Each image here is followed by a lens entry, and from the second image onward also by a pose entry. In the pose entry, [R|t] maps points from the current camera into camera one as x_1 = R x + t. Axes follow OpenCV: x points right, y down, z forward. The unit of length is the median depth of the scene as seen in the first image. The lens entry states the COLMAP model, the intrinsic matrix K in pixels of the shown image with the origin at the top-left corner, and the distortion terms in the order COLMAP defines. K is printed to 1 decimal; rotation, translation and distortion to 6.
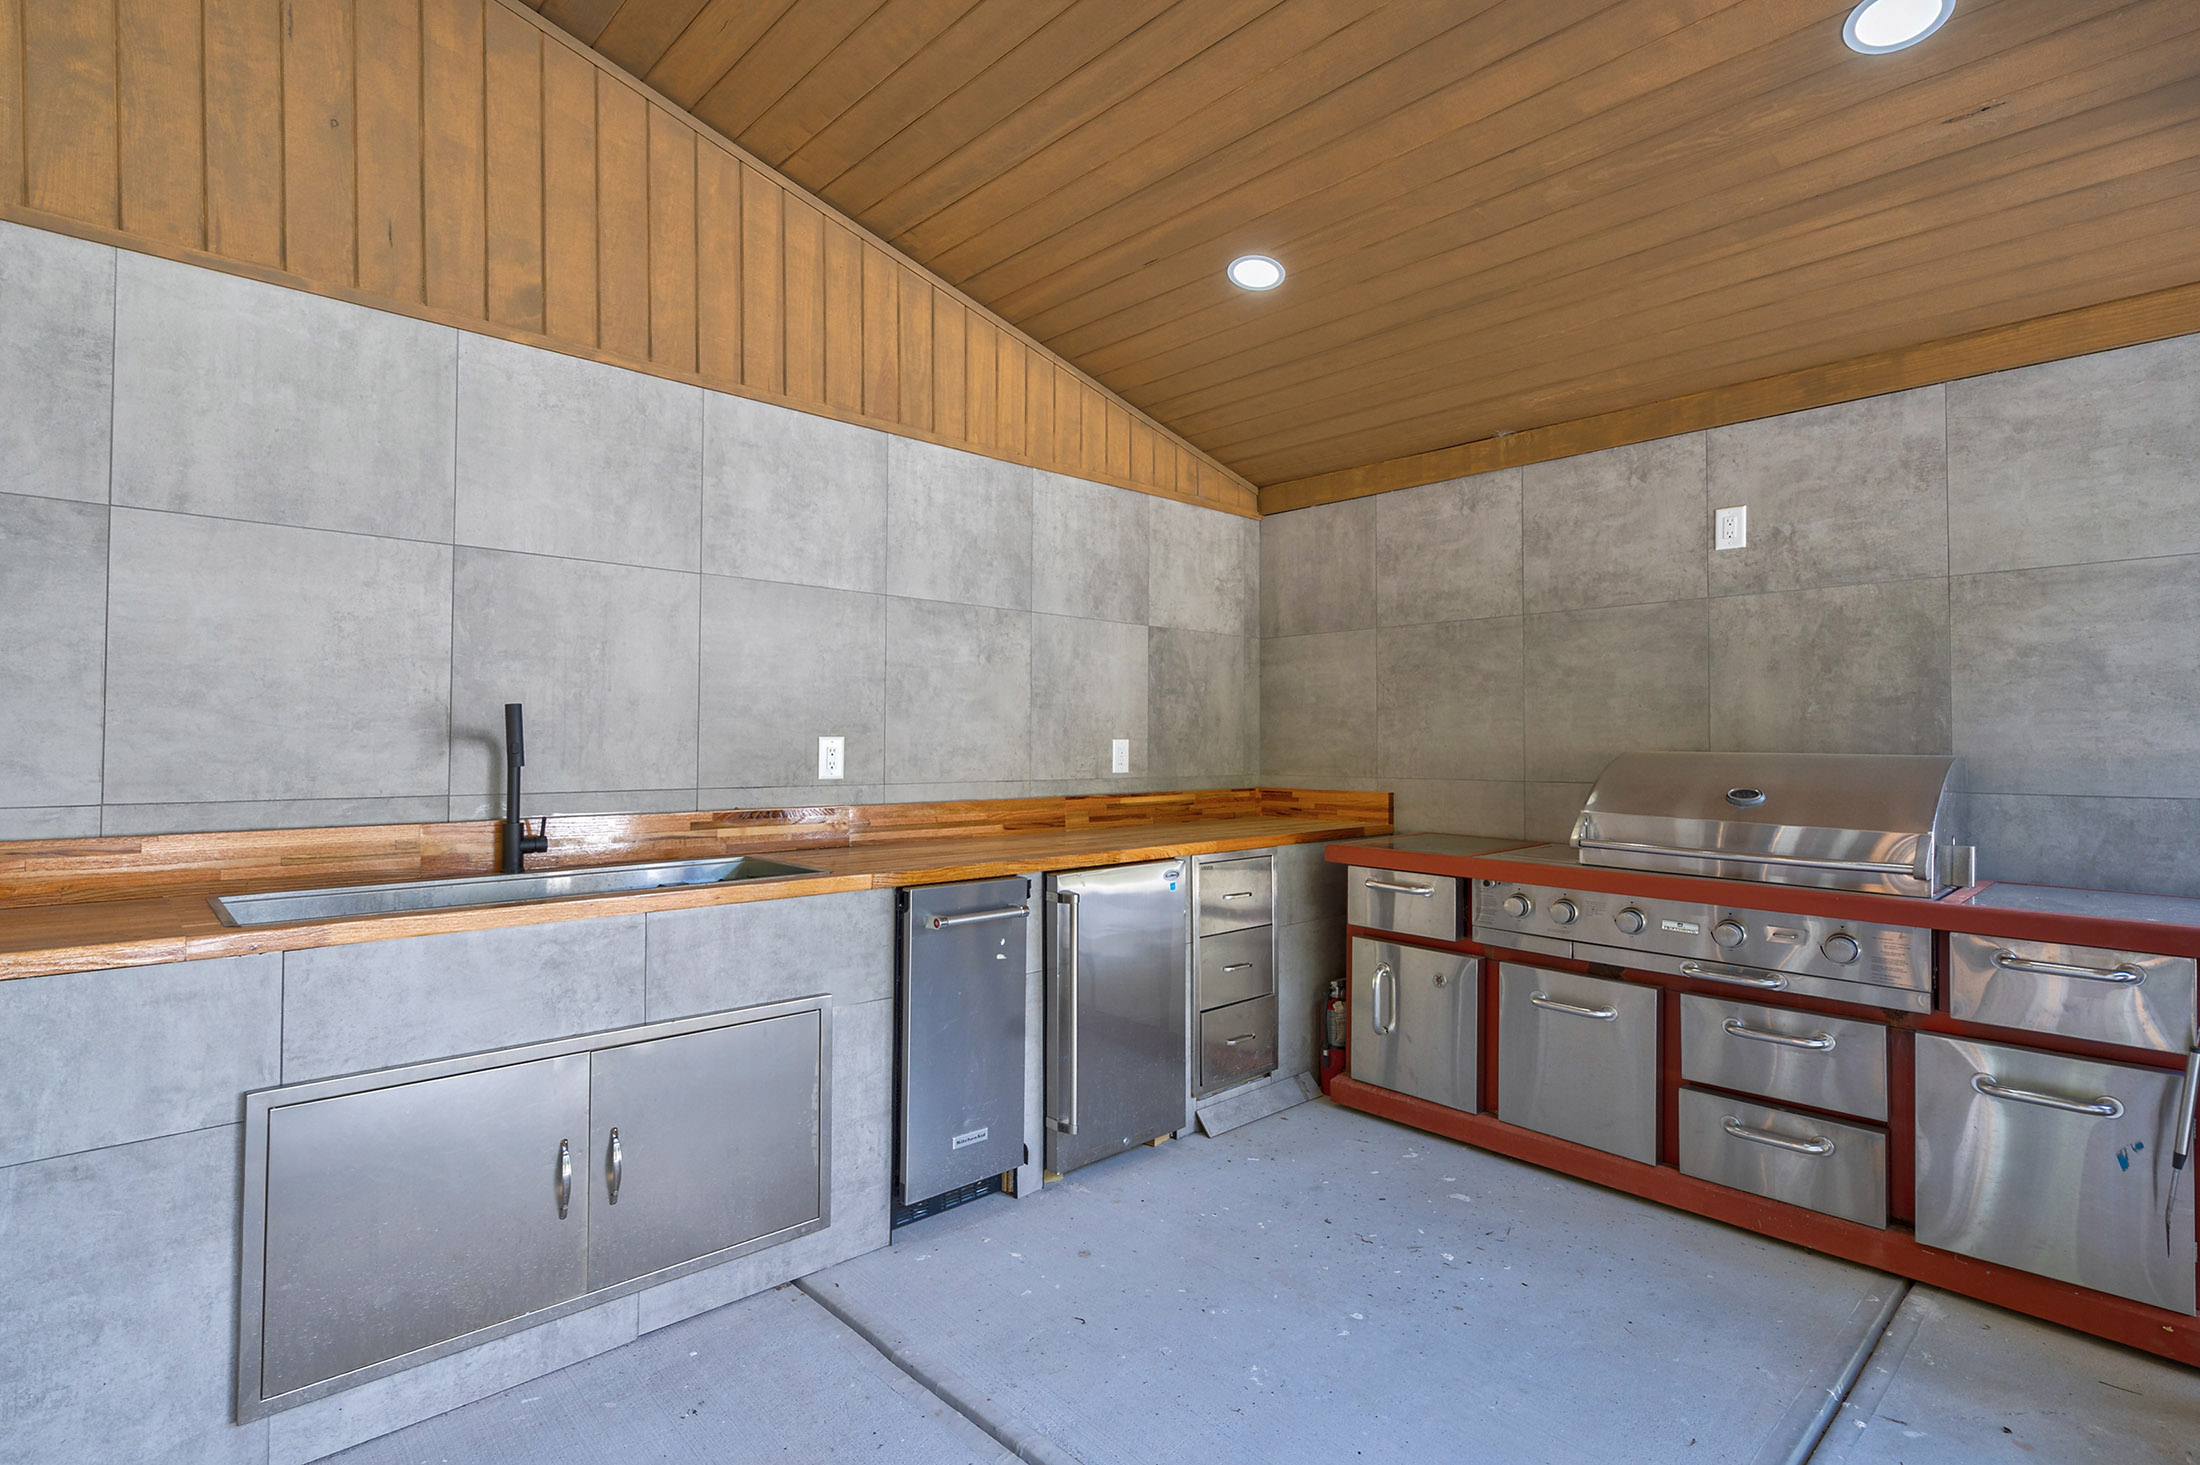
lens RADIAL K [[1063.6, 0, 1090.9], [0, 1063.6, 721.0], [0, 0, 1]] dist [0.004574, -0.000385]
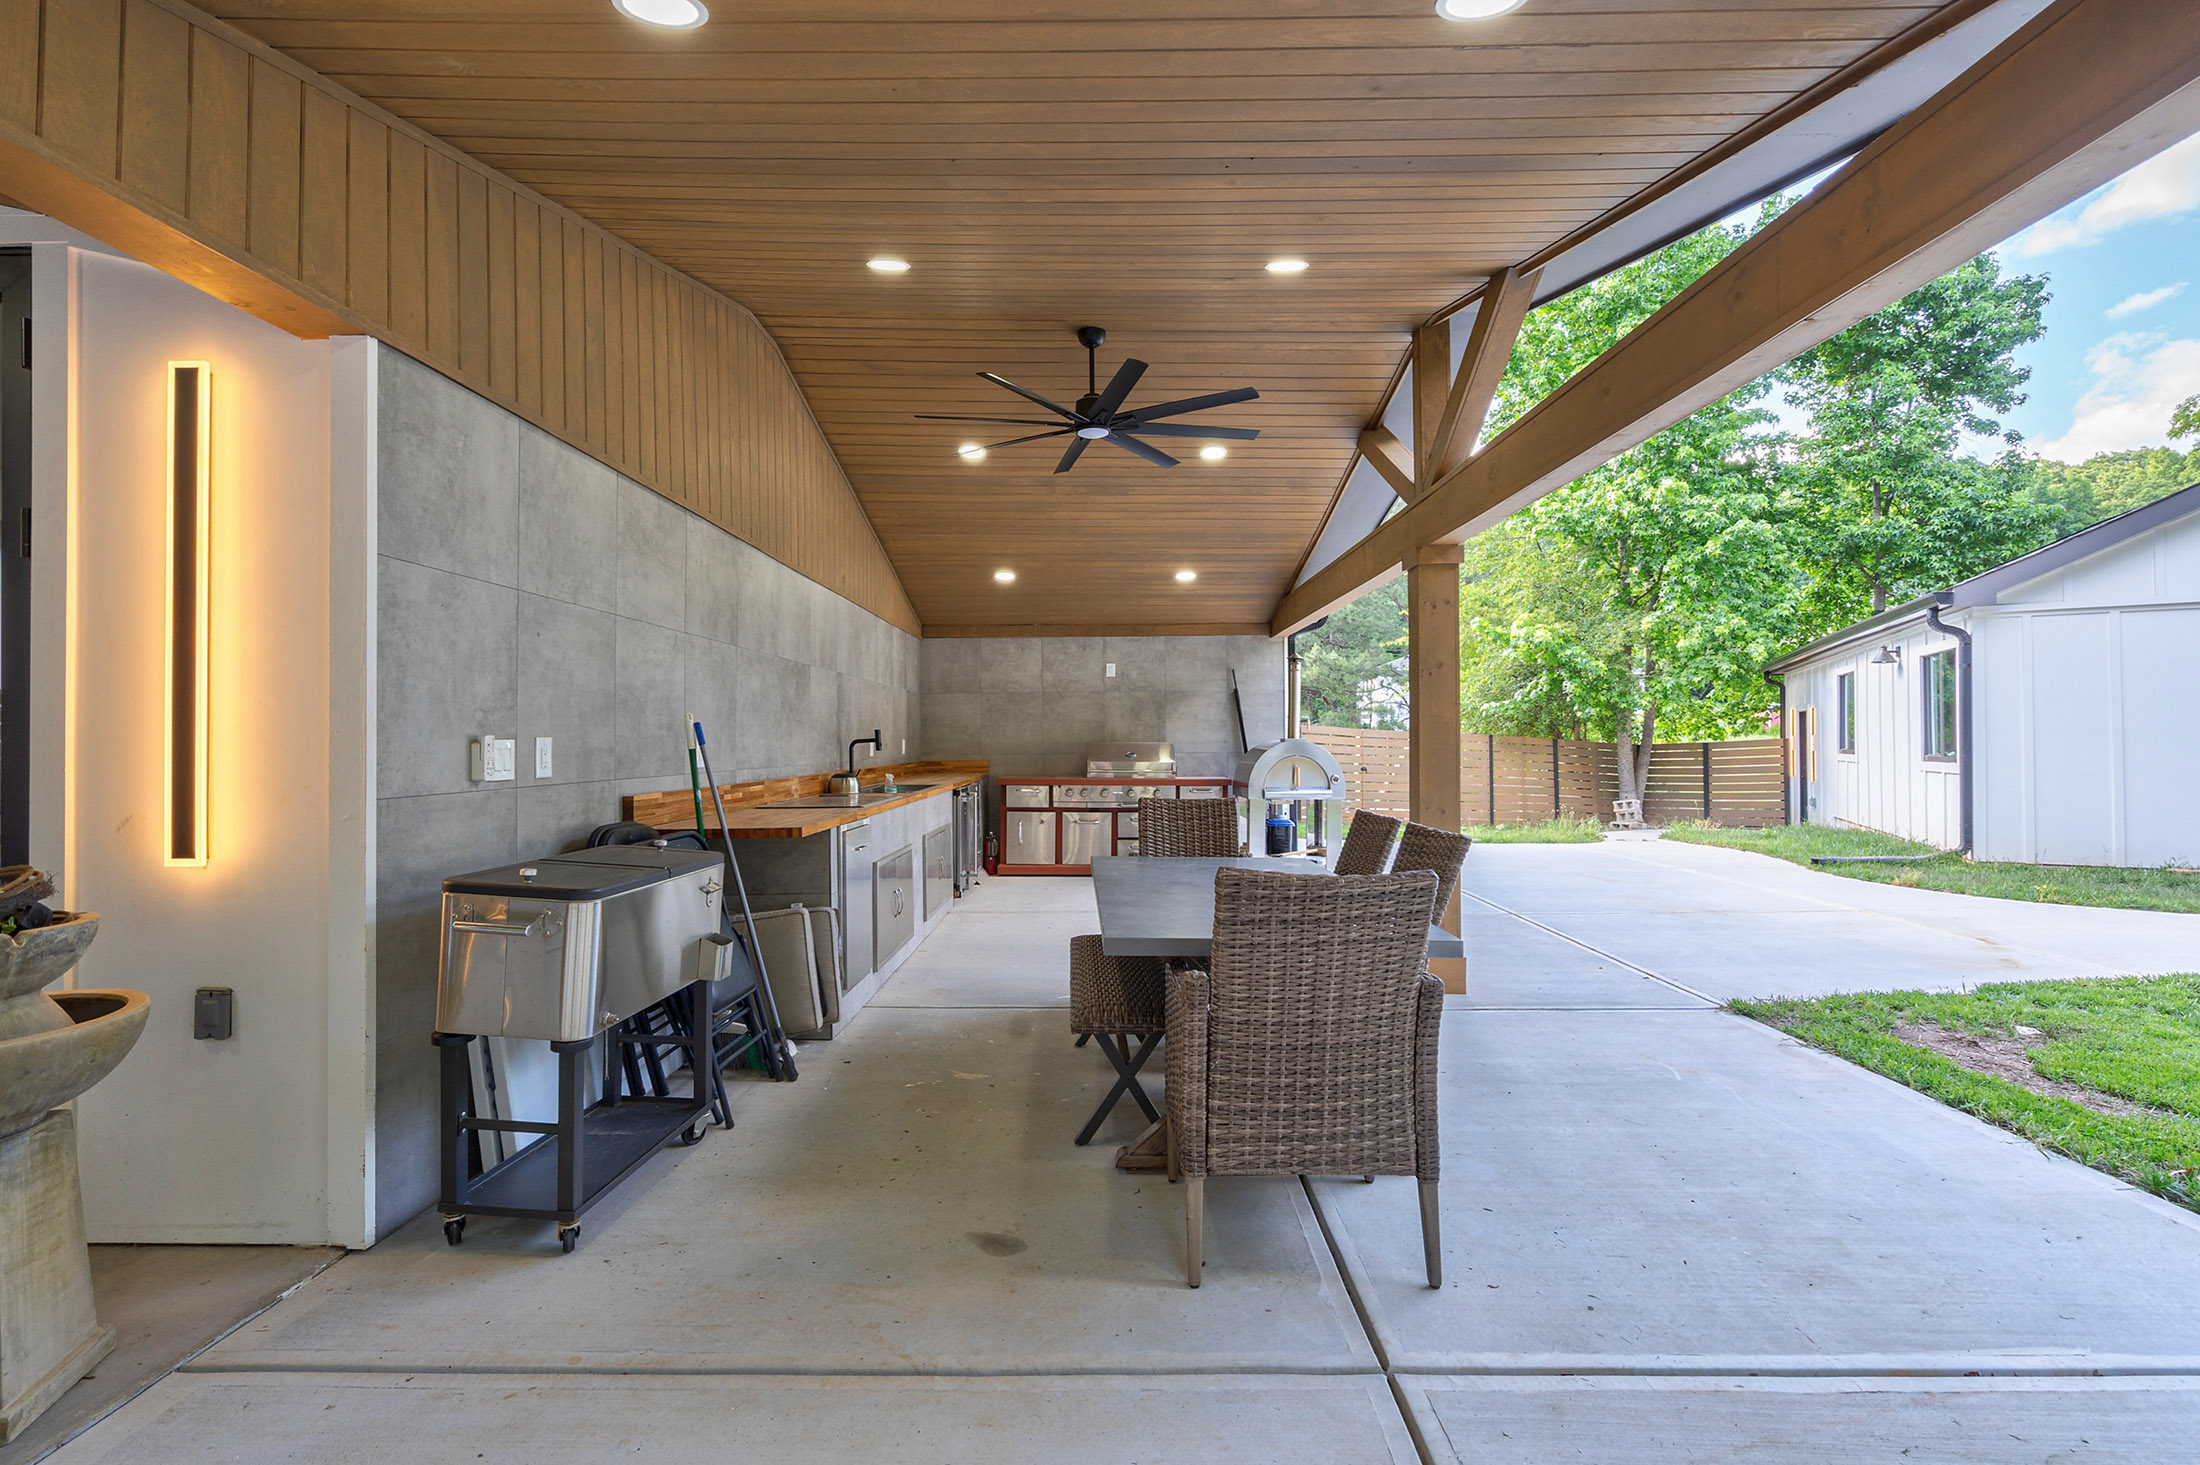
lens RADIAL K [[990.8, 0, 1101.8], [0, 990.8, 729.5], [0, 0, 1]] dist [-0.010064, 0.003918]
pose [[0.690749, -0.001902, 0.723092, -1.501560], [-0.007260, 0.999928, 0.009566, -0.034621], [-0.723058, -0.011858, 0.690685, -0.974849]]
